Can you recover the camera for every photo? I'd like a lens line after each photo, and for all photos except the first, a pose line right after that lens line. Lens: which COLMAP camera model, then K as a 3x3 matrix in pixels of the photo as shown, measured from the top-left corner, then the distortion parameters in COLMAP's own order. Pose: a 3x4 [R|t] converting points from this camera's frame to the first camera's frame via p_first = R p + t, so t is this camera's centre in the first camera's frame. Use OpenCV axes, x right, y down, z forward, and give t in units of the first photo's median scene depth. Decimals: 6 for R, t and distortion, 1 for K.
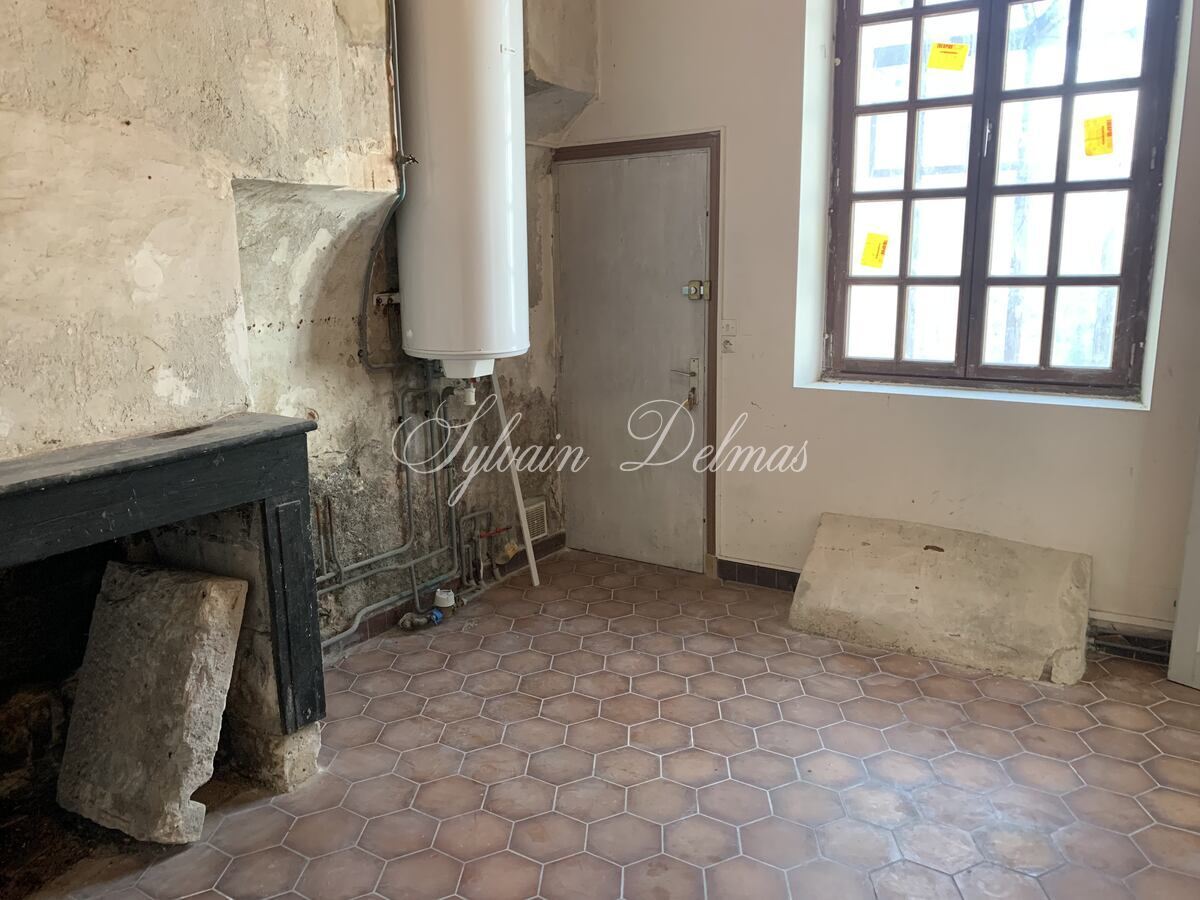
lens RADIAL K [[911.0, 0, 599.5], [0, 911.0, 451.1], [0, 0, 1]] dist [0.048619, -0.057297]
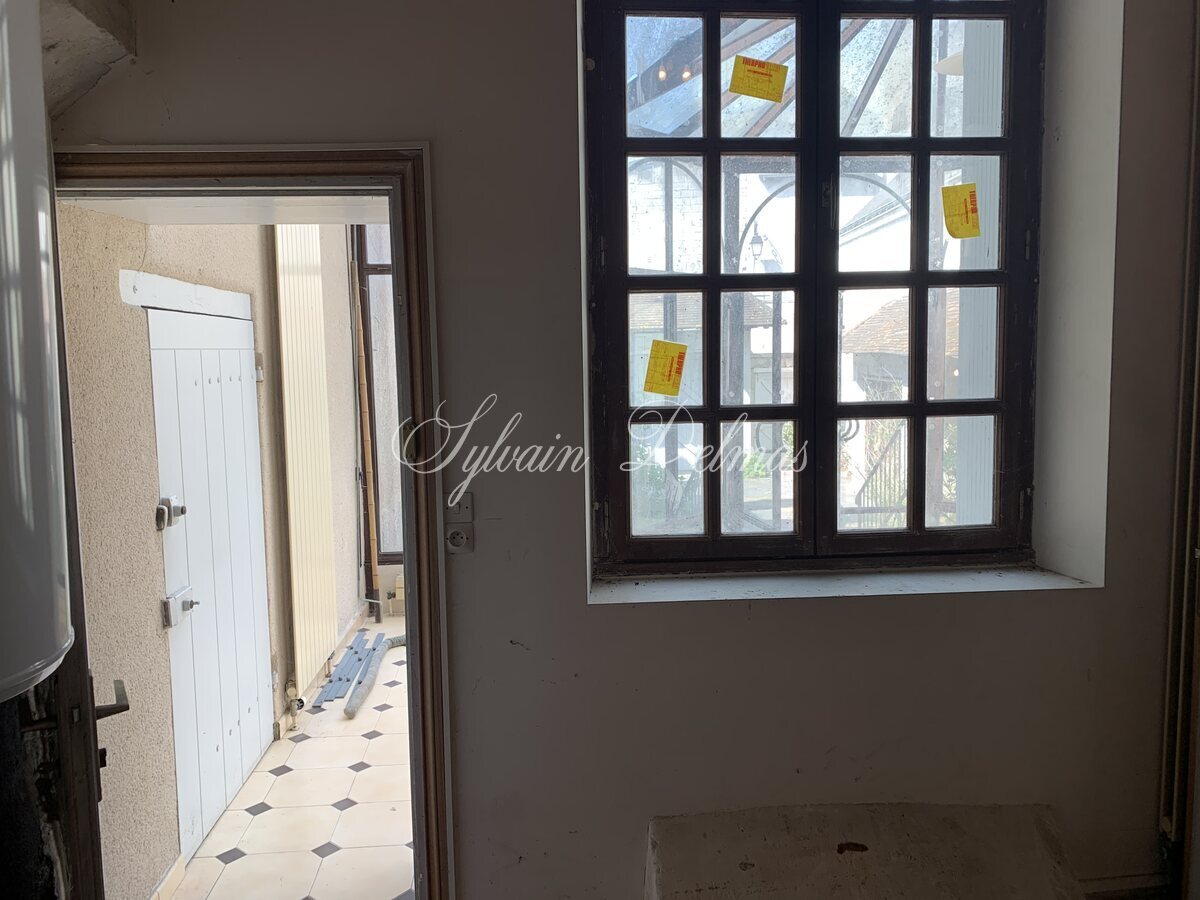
lens RADIAL K [[911.0, 0, 605.3], [0, 911.0, 445.2], [0, 0, 1]] dist [0.048619, -0.057297]
pose [[0.807604, -0.052921, 0.587345, -0.109570], [0.130664, 0.987268, -0.090710, -0.122249], [-0.575067, 0.150003, 0.804237, 0.562401]]
